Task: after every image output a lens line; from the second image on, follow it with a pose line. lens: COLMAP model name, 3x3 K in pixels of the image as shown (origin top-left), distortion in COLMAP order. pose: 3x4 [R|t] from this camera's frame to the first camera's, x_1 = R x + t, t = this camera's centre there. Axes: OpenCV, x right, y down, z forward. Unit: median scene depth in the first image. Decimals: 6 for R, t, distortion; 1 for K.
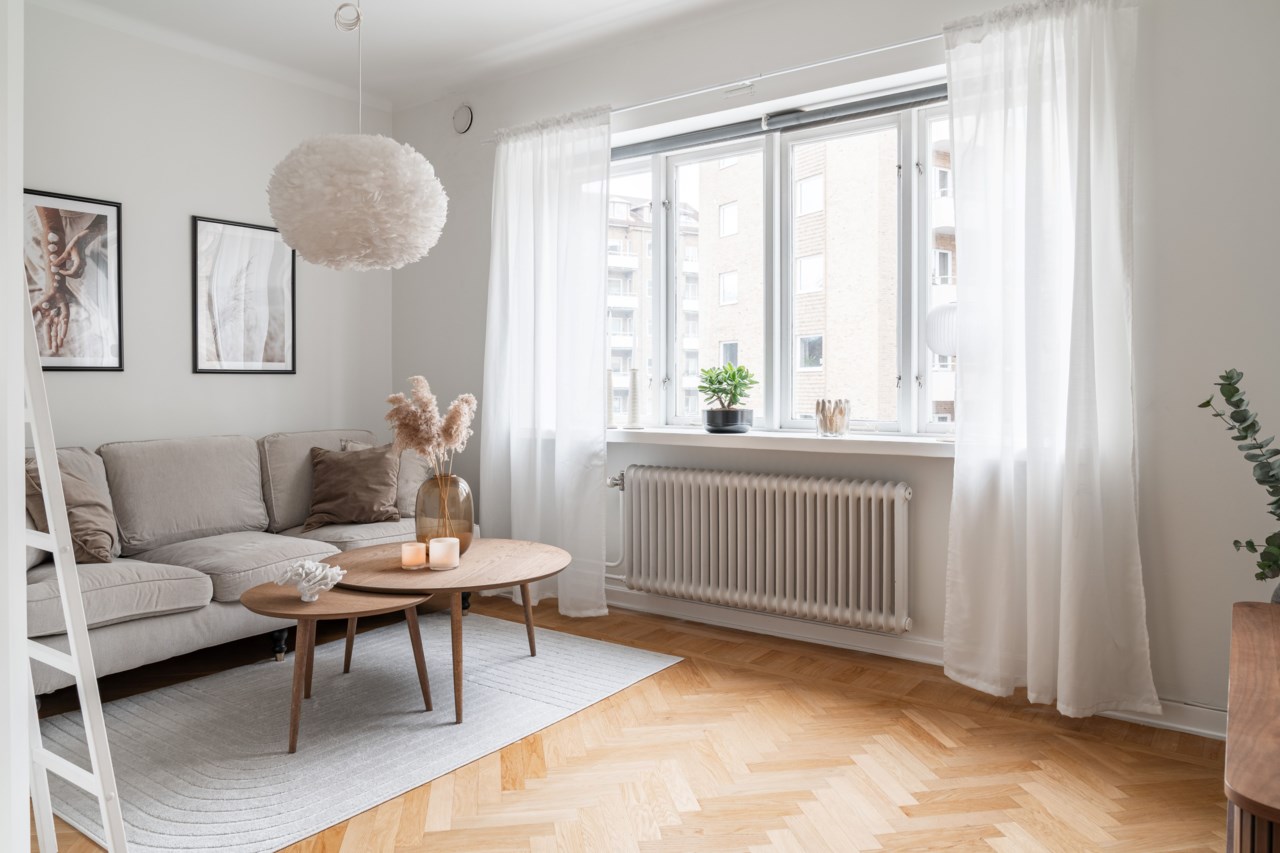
lens RADIAL K [[877.8, 0, 637.5], [0, 877.8, 422.8], [0, 0, 1]] dist [-0.030553, 0.001785]
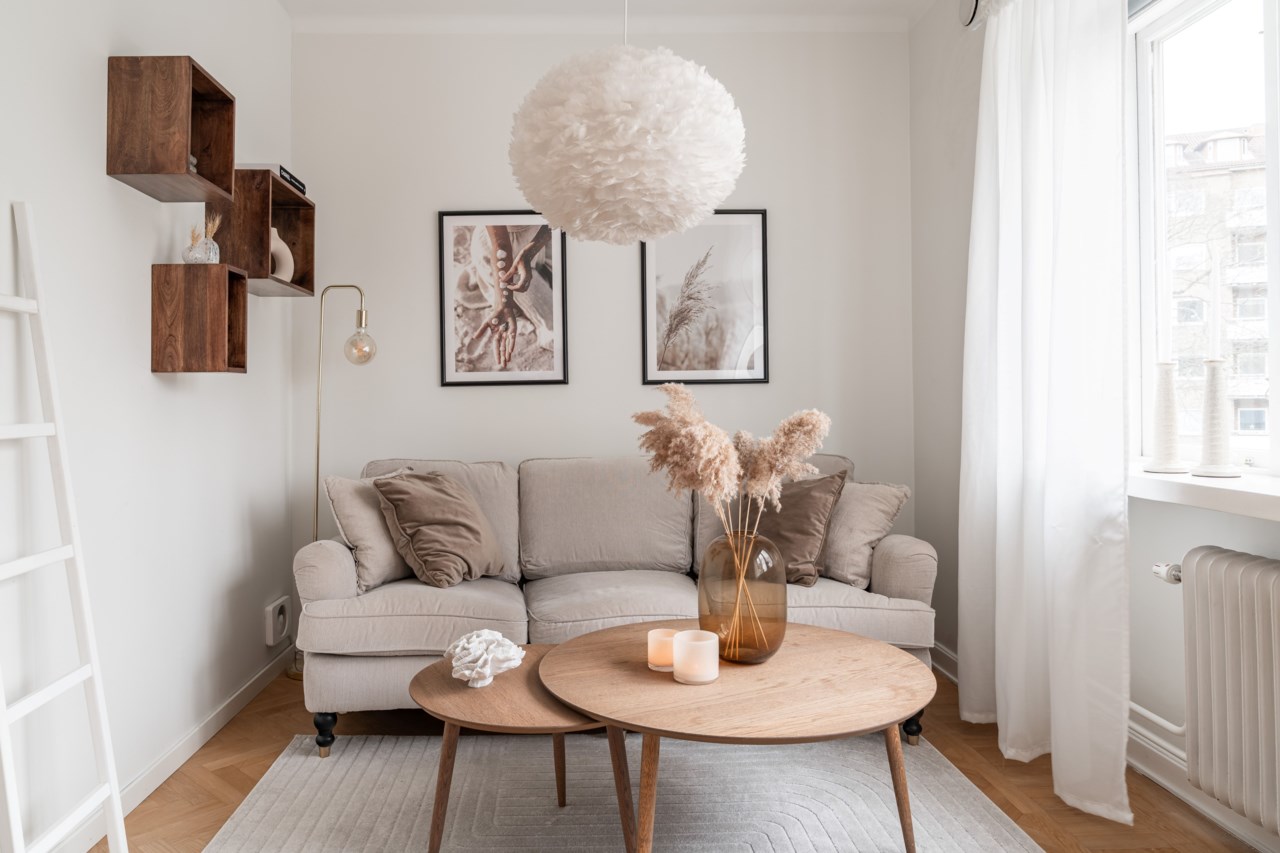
lens RADIAL K [[877.8, 0, 644.5], [0, 877.8, 403.7], [0, 0, 1]] dist [-0.030553, 0.001785]
pose [[0.592963, -0.002536, -0.805226, 0.251079], [-0.022955, 0.999535, -0.020052, -0.021507], [0.804902, 0.030374, 0.592629, 0.525318]]
